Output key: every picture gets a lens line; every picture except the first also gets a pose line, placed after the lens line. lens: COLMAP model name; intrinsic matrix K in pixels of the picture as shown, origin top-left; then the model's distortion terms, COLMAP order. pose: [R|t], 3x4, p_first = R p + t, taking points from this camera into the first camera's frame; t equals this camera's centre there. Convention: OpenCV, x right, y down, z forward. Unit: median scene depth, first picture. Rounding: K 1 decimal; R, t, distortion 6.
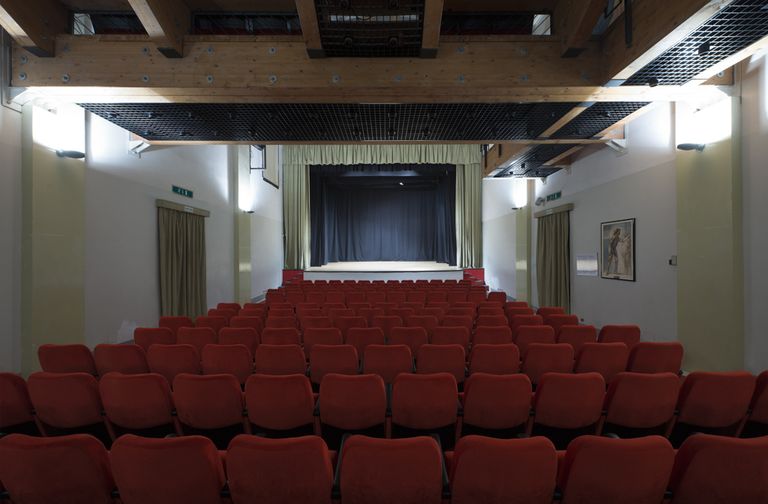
lens RADIAL K [[311.0, 0, 386.2], [0, 311.0, 250.4], [0, 0, 1]] dist [0.004372, 0.000813]
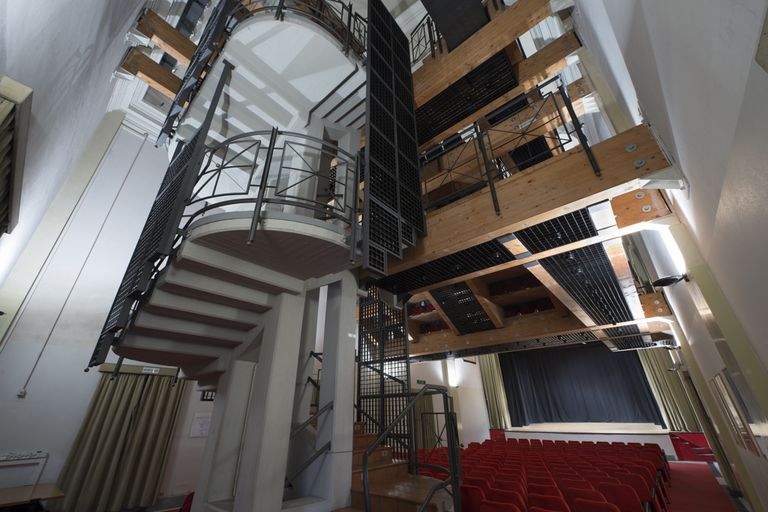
lens RADIAL K [[305.4, 0, 381.6], [0, 305.4, 257.1], [0, 0, 1]] dist [0.008749, -0.001580]
pose [[0.764776, -0.302555, -0.568839, 0.281895], [0.020781, 0.894009, -0.447567, -0.017676], [0.643961, 0.330467, 0.690004, -0.432060]]
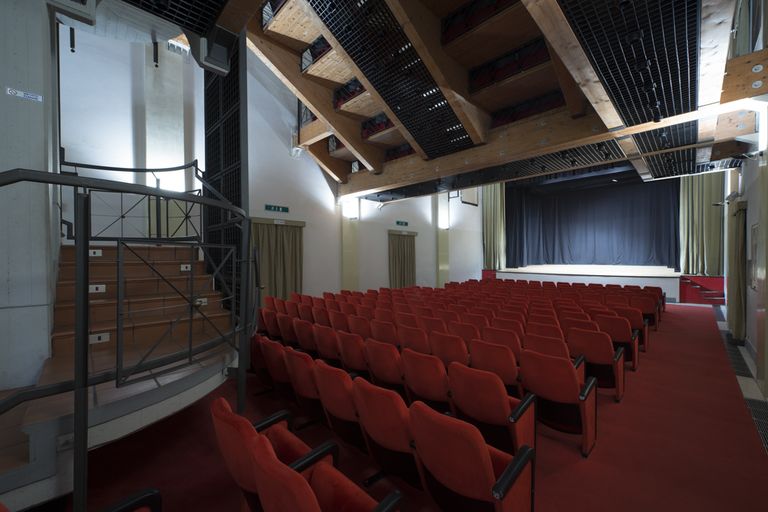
lens RADIAL K [[305.4, 0, 383.0], [0, 305.4, 257.1], [0, 0, 1]] dist [0.008749, -0.001580]
pose [[0.704643, 0.001566, -0.709560, 0.278593], [0.011218, 0.999848, 0.013348, -0.010404], [0.709473, -0.017365, 0.704519, -0.171512]]
